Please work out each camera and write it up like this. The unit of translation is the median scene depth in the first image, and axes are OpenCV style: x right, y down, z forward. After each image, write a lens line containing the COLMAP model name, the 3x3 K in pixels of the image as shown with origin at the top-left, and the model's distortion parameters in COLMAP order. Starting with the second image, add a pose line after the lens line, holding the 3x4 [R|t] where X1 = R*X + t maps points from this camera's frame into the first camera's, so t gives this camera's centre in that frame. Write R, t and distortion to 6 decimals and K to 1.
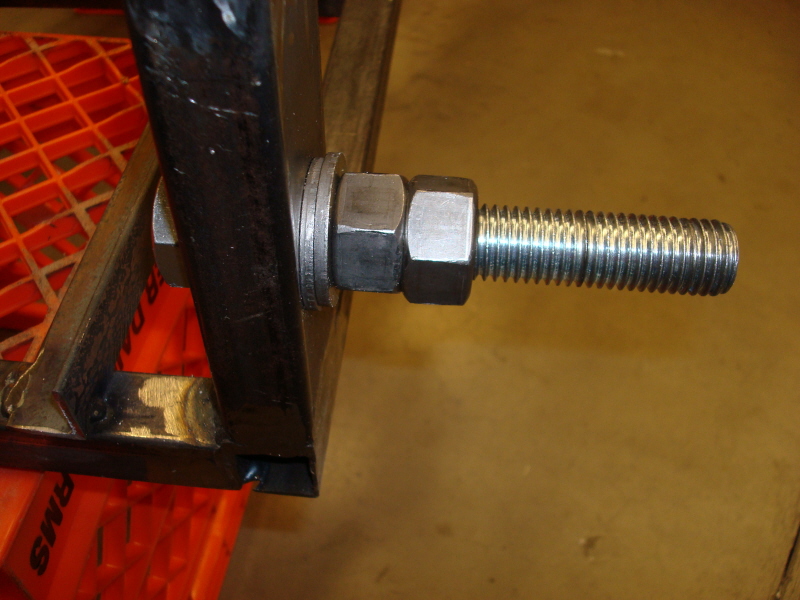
lens RADIAL K [[854.5, 0, 400.0], [0, 854.5, 300.0], [0, 0, 1]] dist [-0.088130, 0.002073]
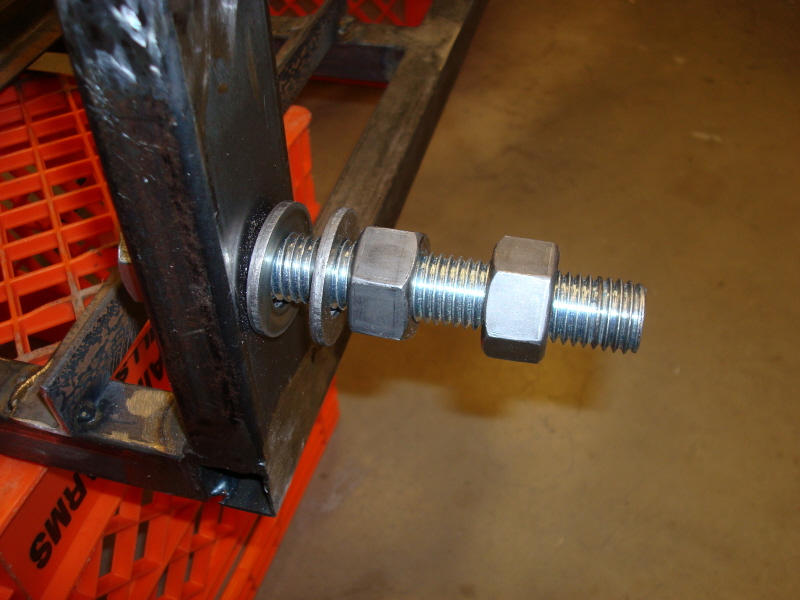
lens RADIAL K [[854.5, 0, 400.0], [0, 854.5, 300.0], [0, 0, 1]] dist [-0.088130, 0.002073]
pose [[0.987743, 0.084486, -0.131248, 0.184114], [-0.094708, 0.992774, -0.073694, 0.026569], [0.124074, 0.085221, 0.988607, -0.061841]]
